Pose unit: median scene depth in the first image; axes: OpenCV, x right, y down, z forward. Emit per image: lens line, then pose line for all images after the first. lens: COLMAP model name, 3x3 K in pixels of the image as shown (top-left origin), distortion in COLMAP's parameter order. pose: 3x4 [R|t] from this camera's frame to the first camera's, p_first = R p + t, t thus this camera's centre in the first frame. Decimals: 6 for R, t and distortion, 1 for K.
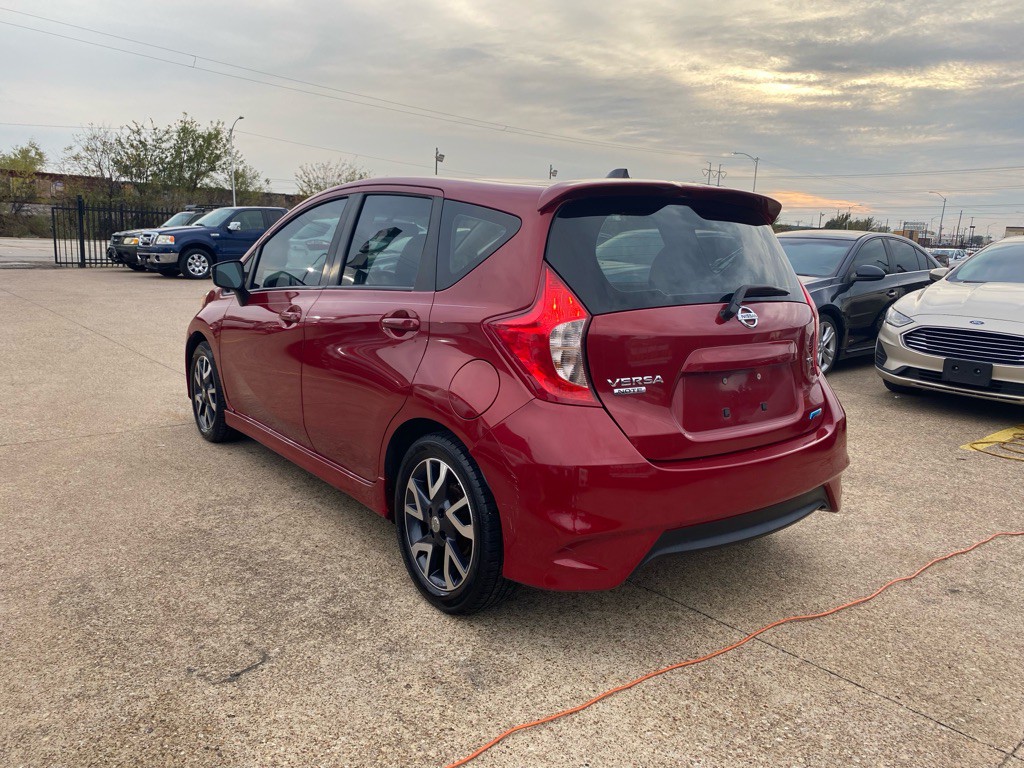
lens RADIAL K [[776.1, 0, 516.2], [0, 776.1, 373.0], [0, 0, 1]] dist [0.022459, -0.016904]
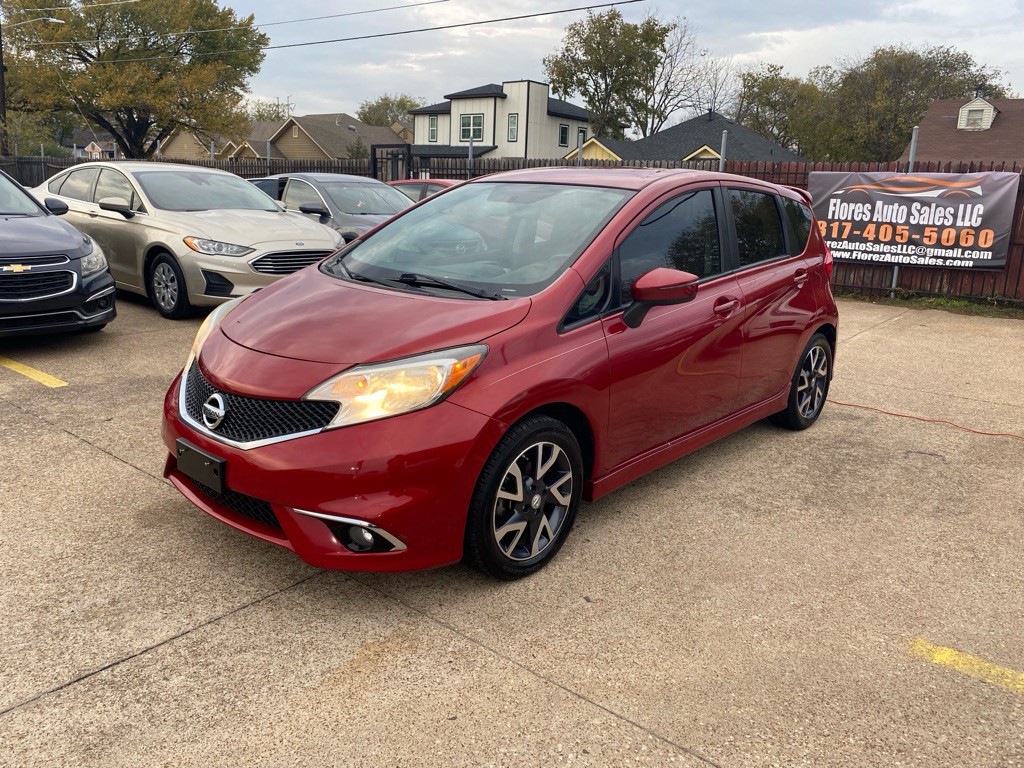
lens RADIAL K [[776.1, 0, 511.8], [0, 776.1, 375.1], [0, 0, 1]] dist [0.022459, -0.016904]
pose [[-0.184289, -0.276203, 0.943266, -1.471411], [0.124696, 0.945378, 0.301183, -0.396241], [-0.974930, 0.173126, -0.139781, 1.697513]]
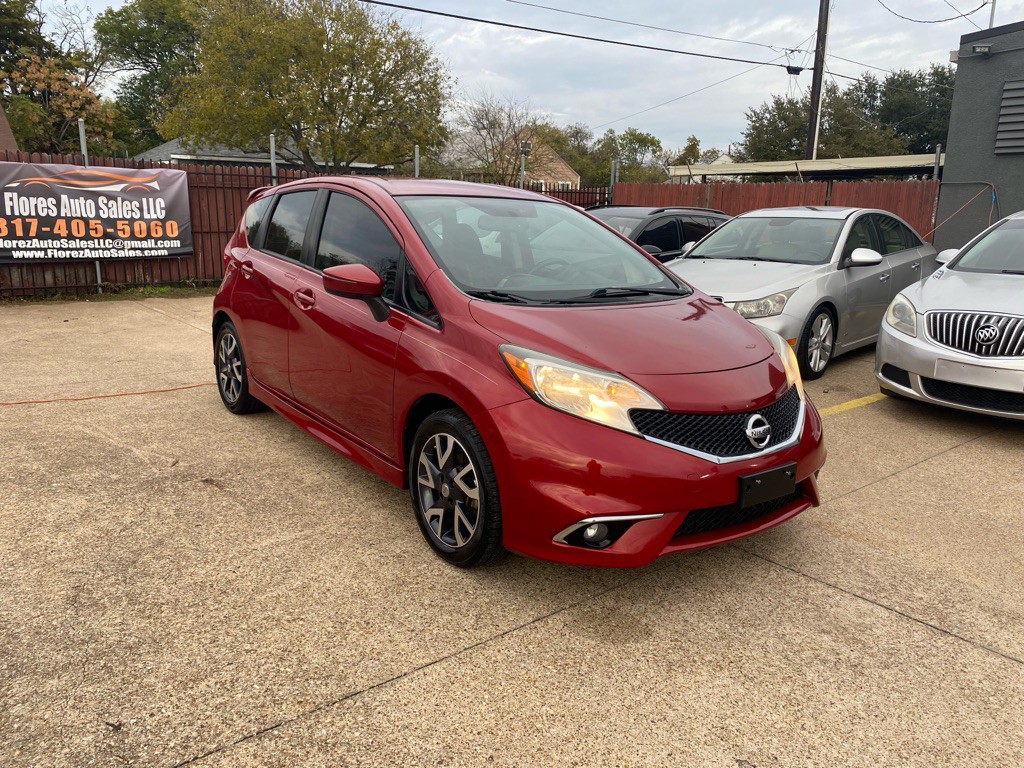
lens RADIAL K [[776.1, 0, 514.3], [0, 776.1, 380.2], [0, 0, 1]] dist [0.022459, -0.016904]
pose [[-0.997534, -0.069505, -0.009711, -0.249907], [-0.068086, 0.924900, 0.374065, -0.516387], [-0.017018, 0.373804, -0.927352, 2.775525]]
